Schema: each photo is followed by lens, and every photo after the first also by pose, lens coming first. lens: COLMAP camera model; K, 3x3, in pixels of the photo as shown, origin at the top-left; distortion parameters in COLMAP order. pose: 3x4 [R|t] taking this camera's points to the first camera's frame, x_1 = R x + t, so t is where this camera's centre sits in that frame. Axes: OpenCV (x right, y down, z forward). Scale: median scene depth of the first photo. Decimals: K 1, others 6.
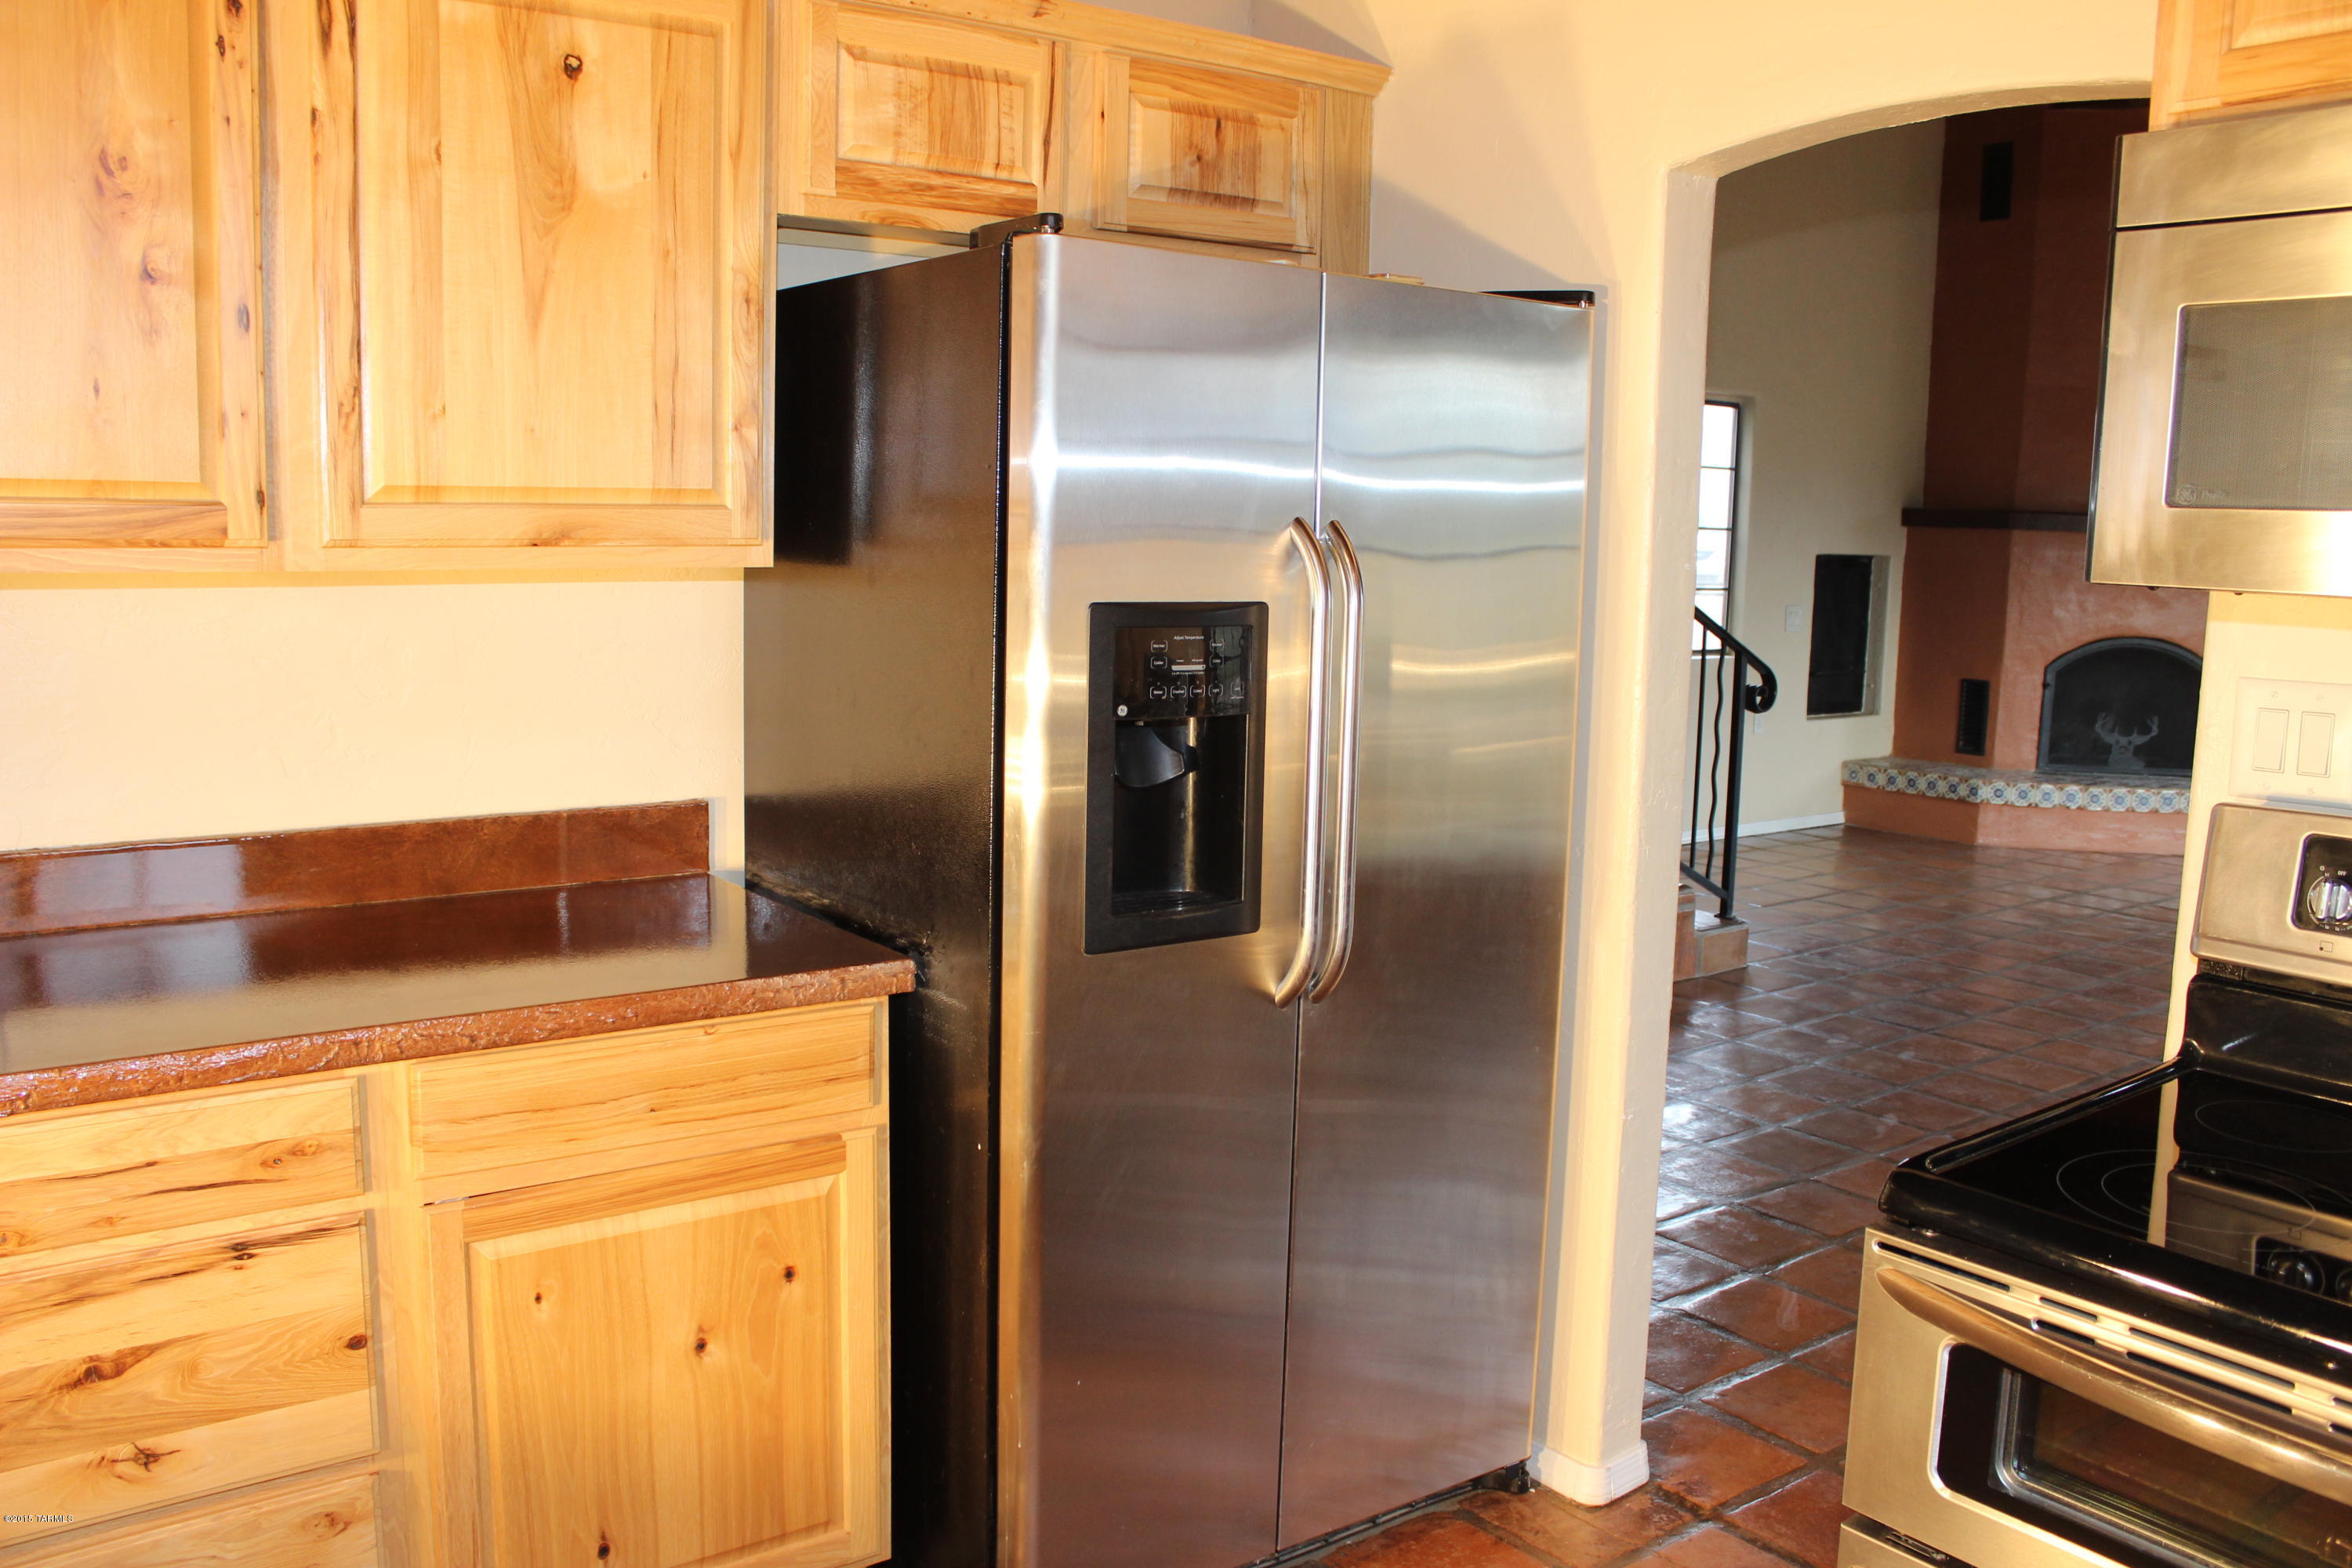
lens RADIAL K [[1941.3, 0, 1176.0], [0, 1941.3, 784.0], [0, 0, 1]] dist [-0.166759, 0.145721]
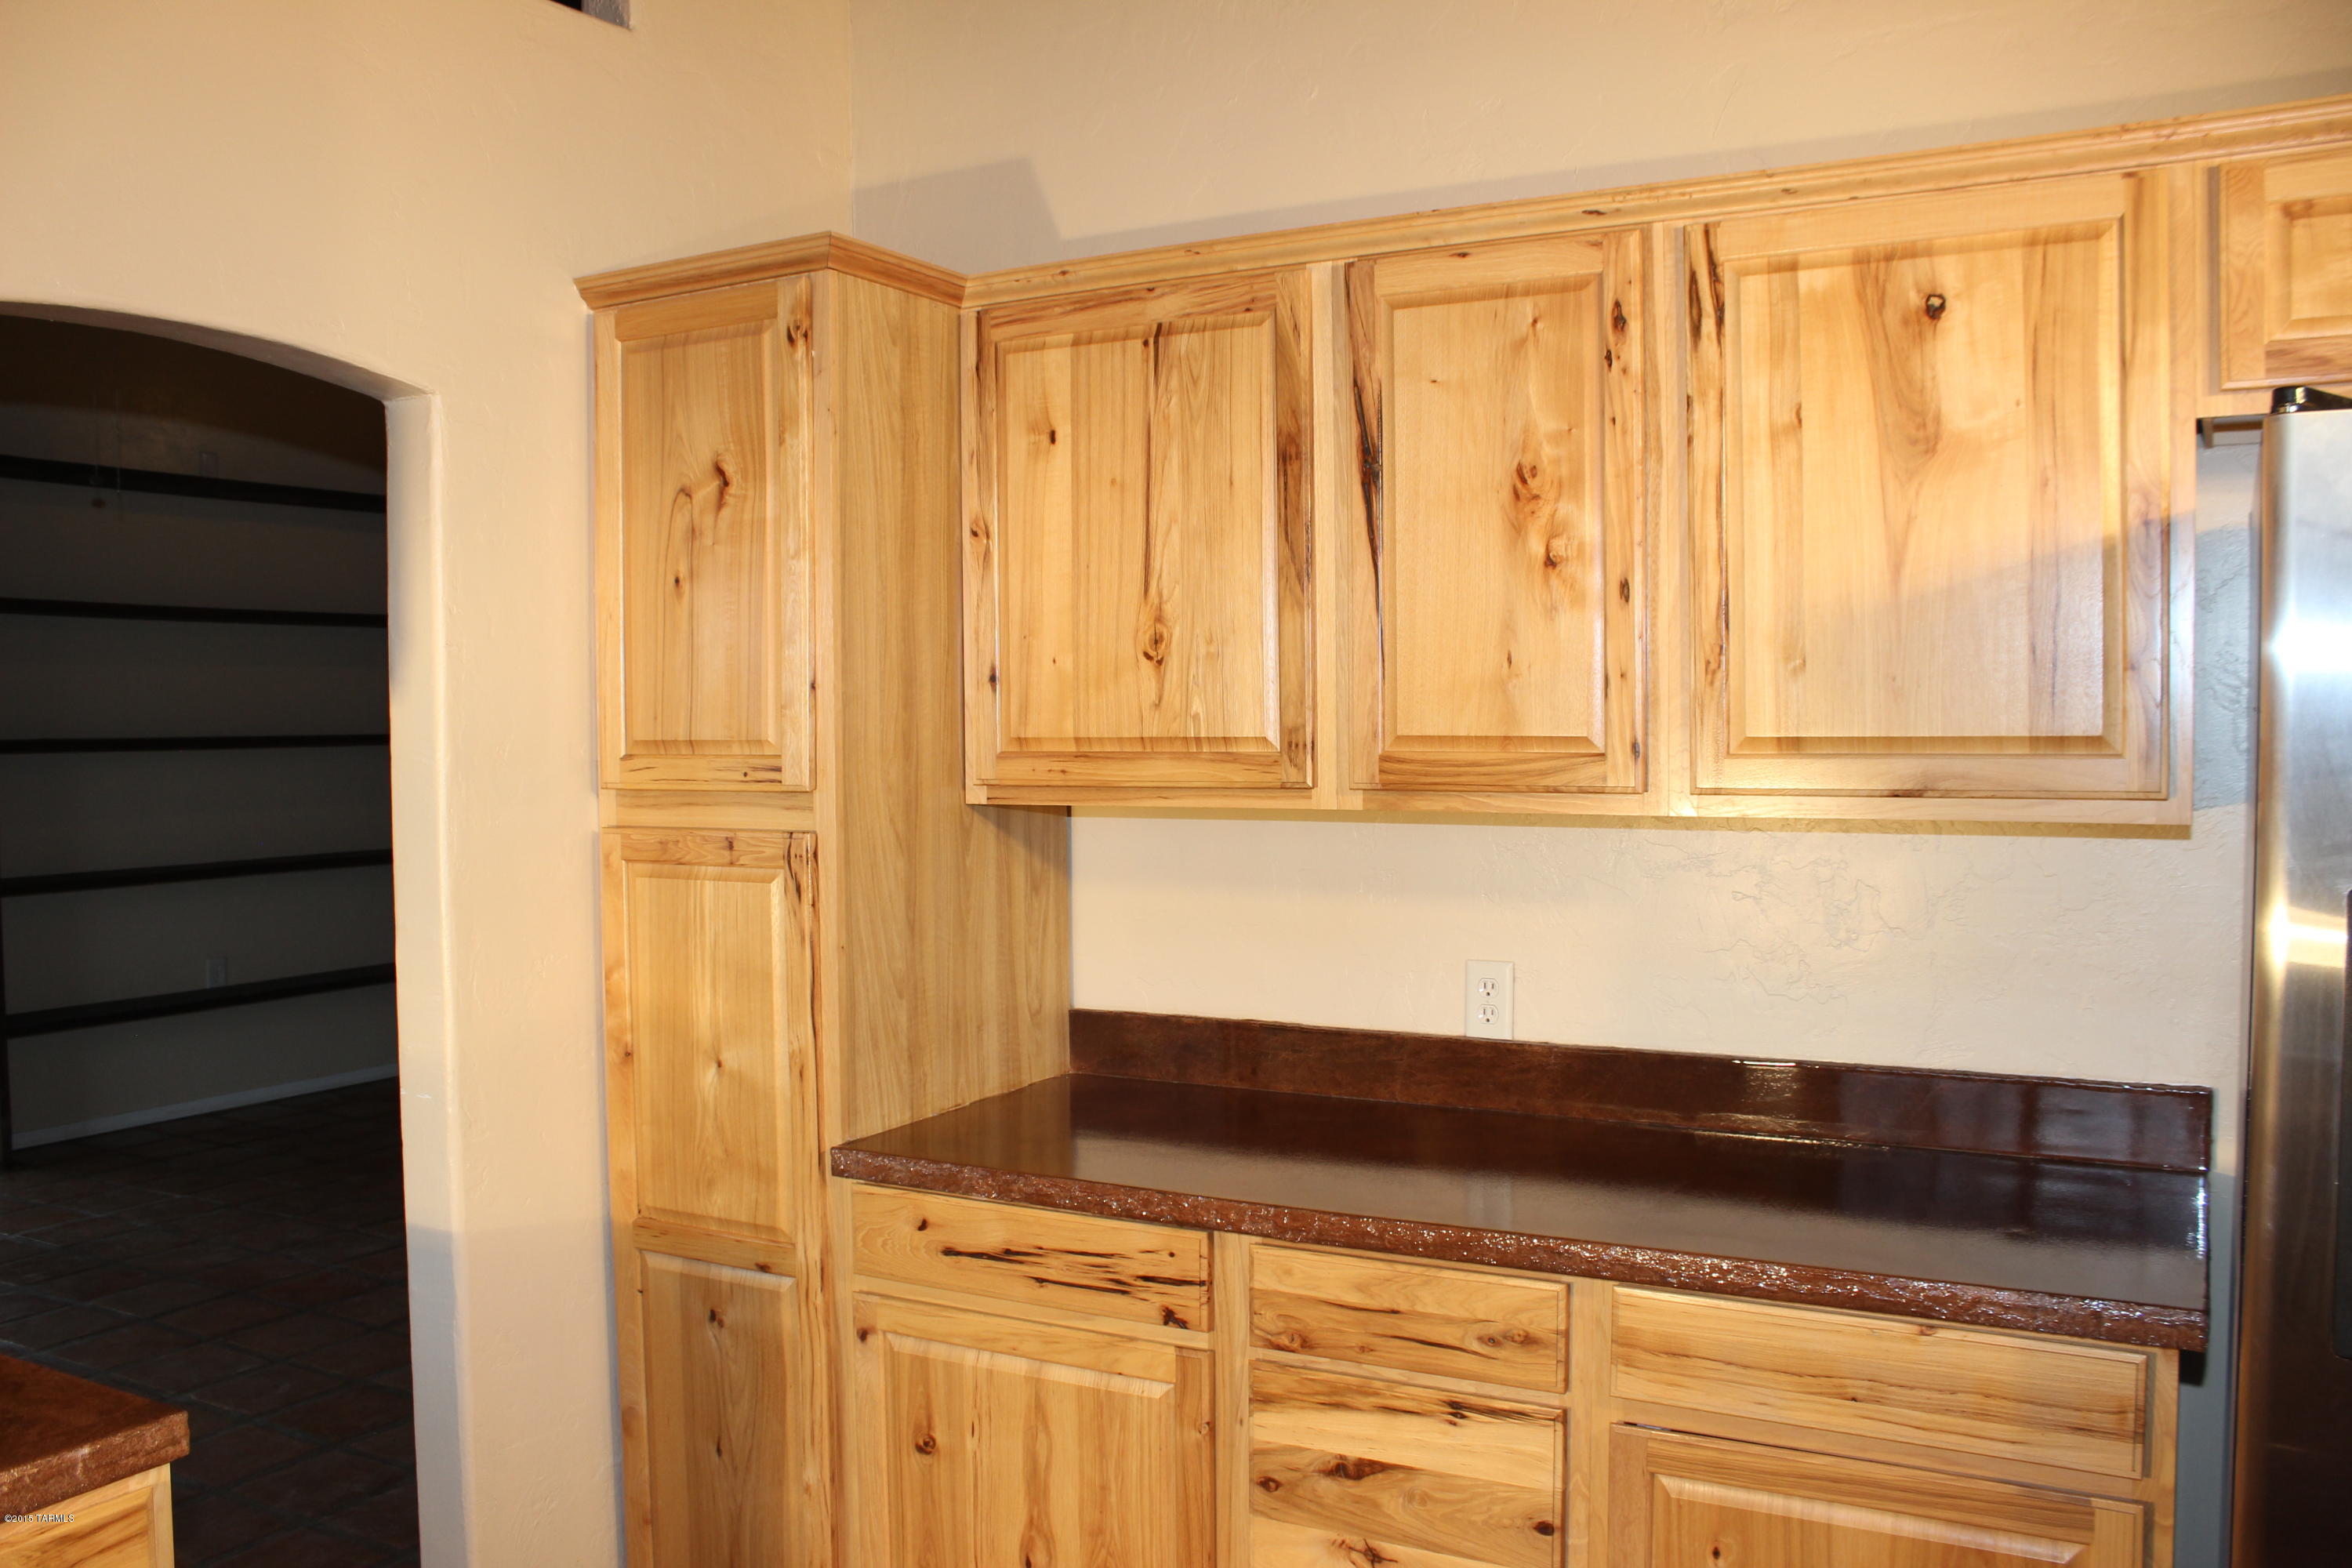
lens RADIAL K [[1941.3, 0, 1176.0], [0, 1941.3, 784.0], [0, 0, 1]] dist [-0.166759, 0.145721]
pose [[0.412999, 0.004840, -0.910718, 0.425361], [-0.111201, 0.992772, -0.045152, -0.049997], [0.903917, 0.119920, 0.410552, 0.284879]]
